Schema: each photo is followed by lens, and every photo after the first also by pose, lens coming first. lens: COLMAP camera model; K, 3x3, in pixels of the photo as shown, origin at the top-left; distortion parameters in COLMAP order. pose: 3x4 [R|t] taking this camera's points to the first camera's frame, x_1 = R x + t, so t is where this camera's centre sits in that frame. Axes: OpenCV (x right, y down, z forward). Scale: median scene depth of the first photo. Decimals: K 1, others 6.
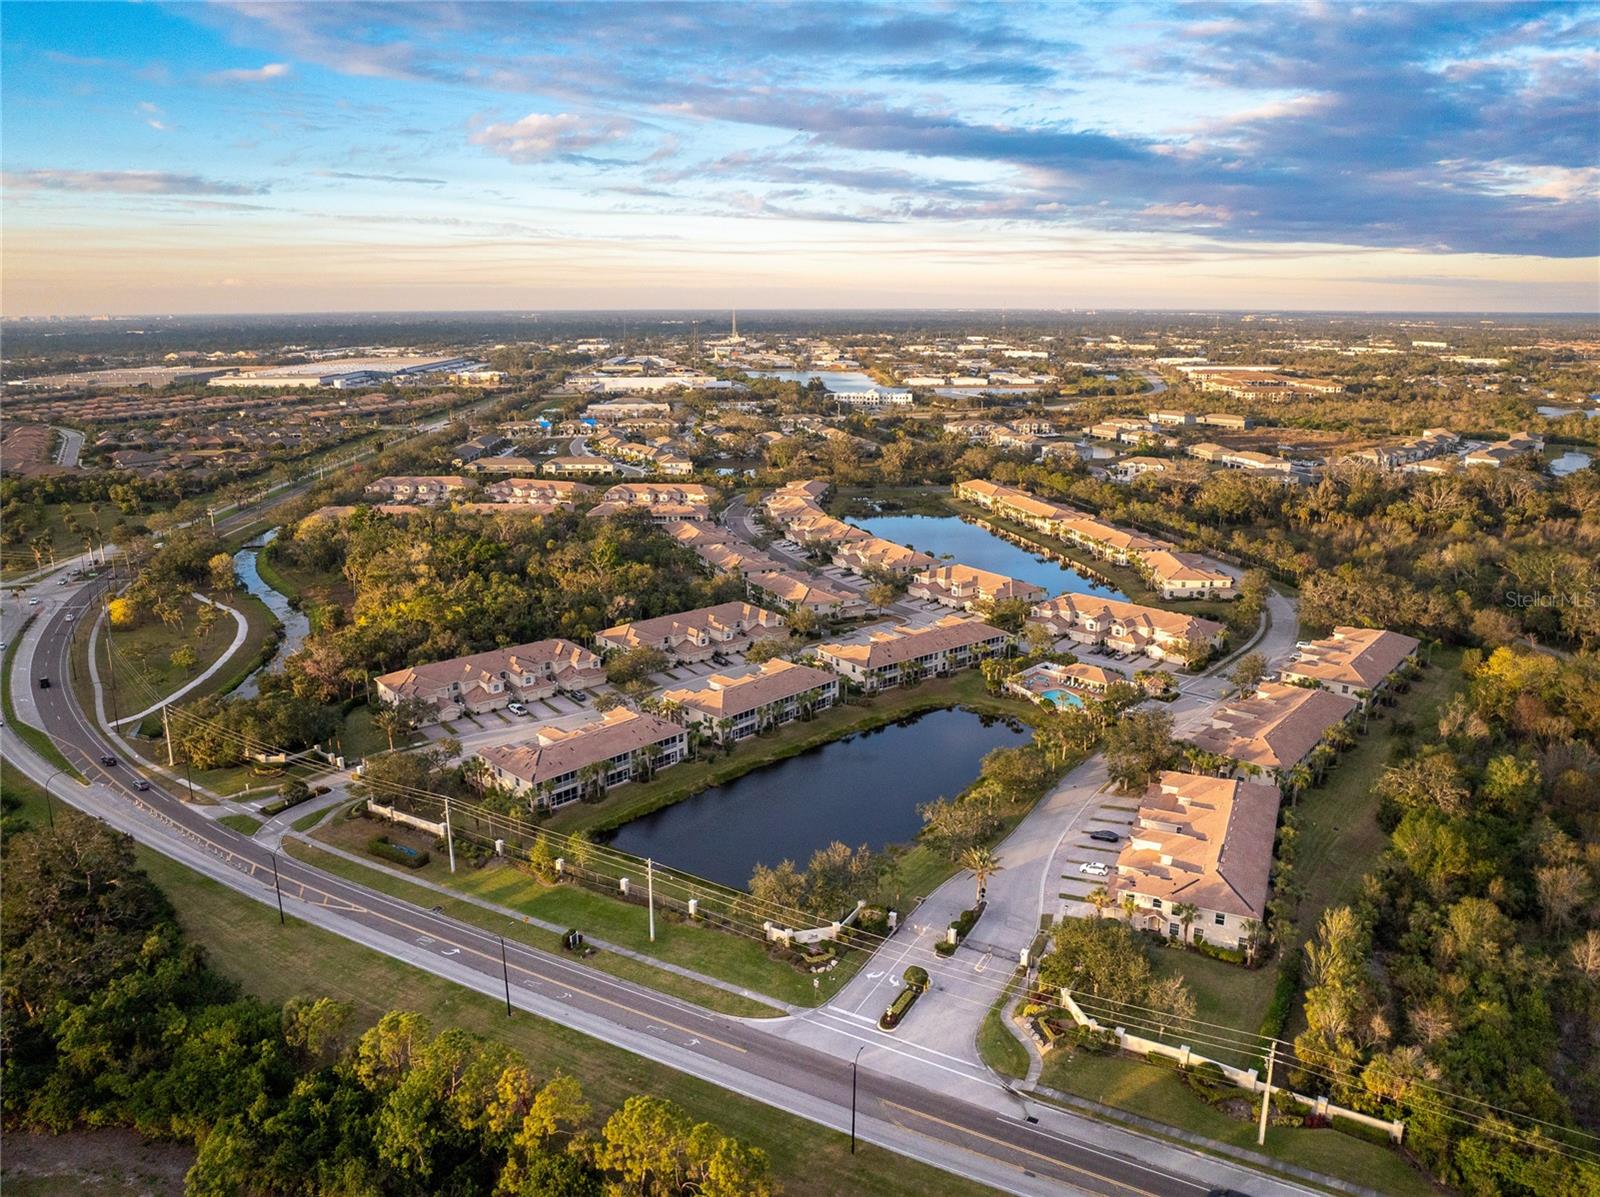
lens RADIAL K [[1134.9, 0, 800.0], [0, 1134.9, 598.5], [0, 0, 1]] dist [0.002442, -0.105768]
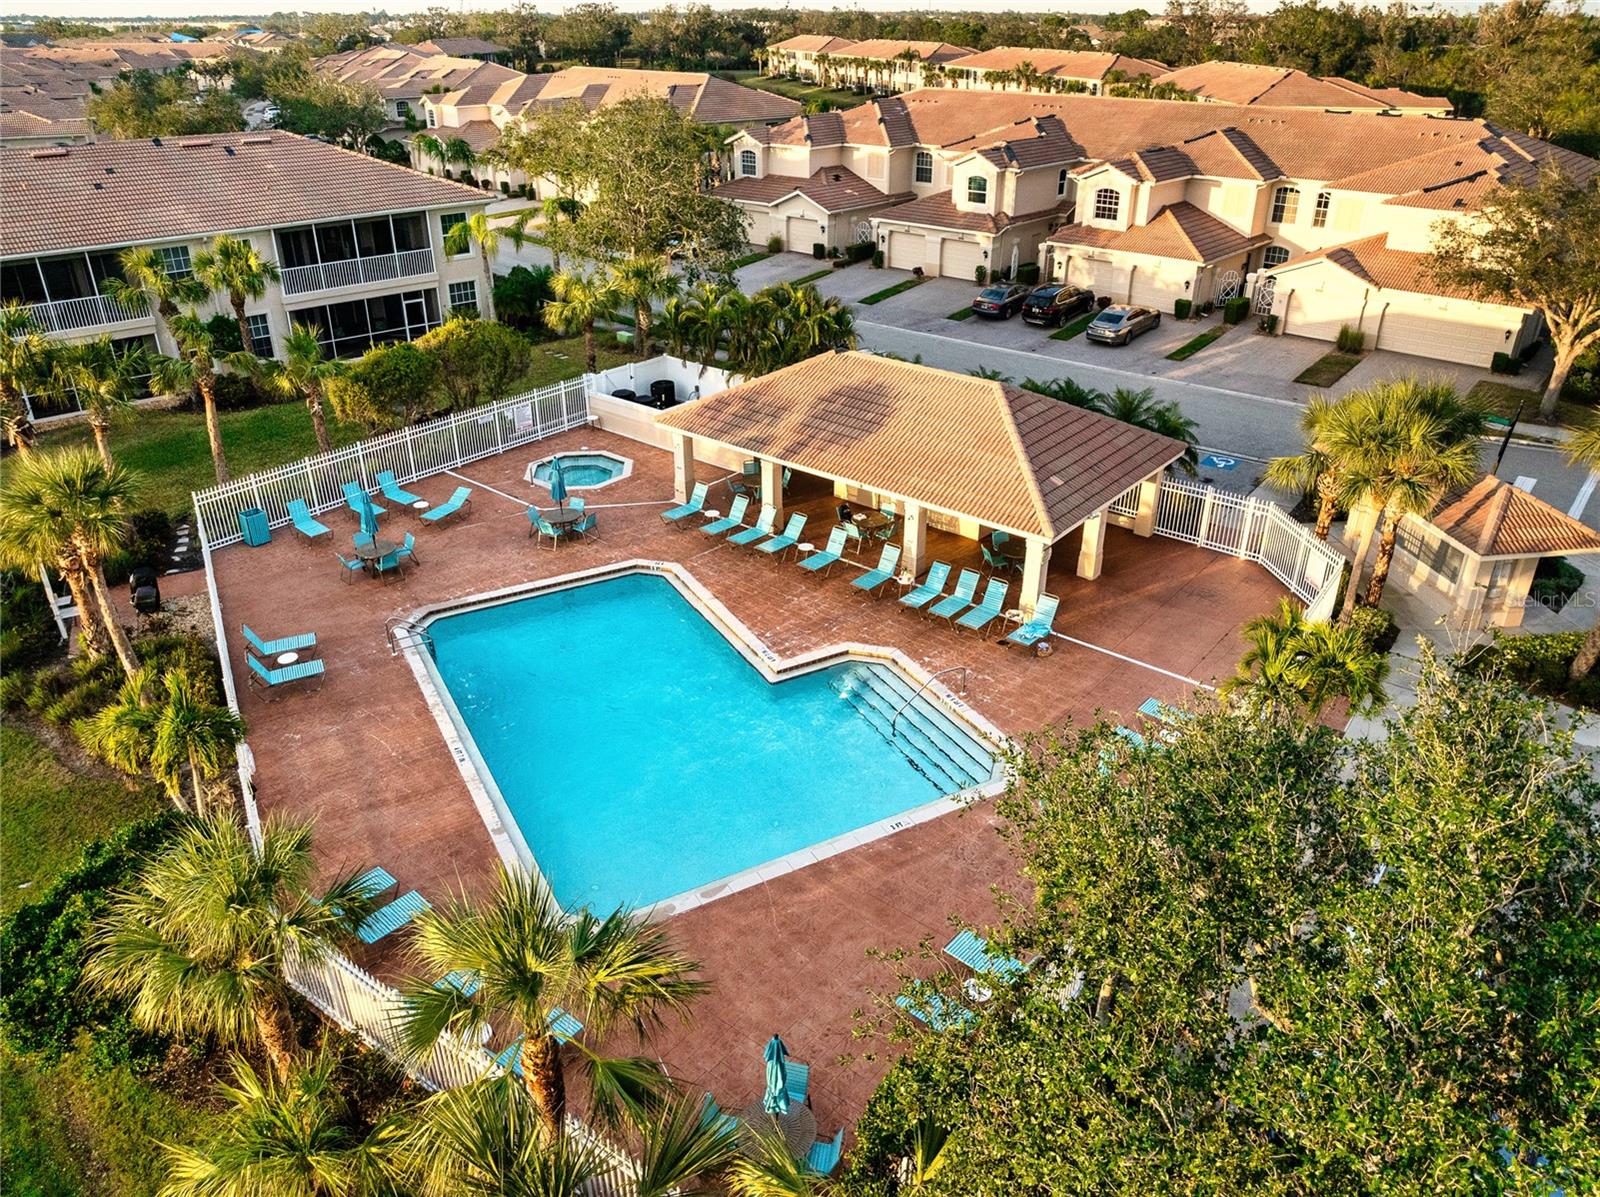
lens RADIAL K [[1127.8, 0, 800.0], [0, 1127.8, 598.5], [0, 0, 1]] dist [-0.038801, 0.002508]
pose [[0.998175, -0.026992, 0.054020, 0.215717], [0.014188, 0.974331, 0.224673, 0.051365], [-0.058698, -0.223496, 0.972936, 0.801712]]
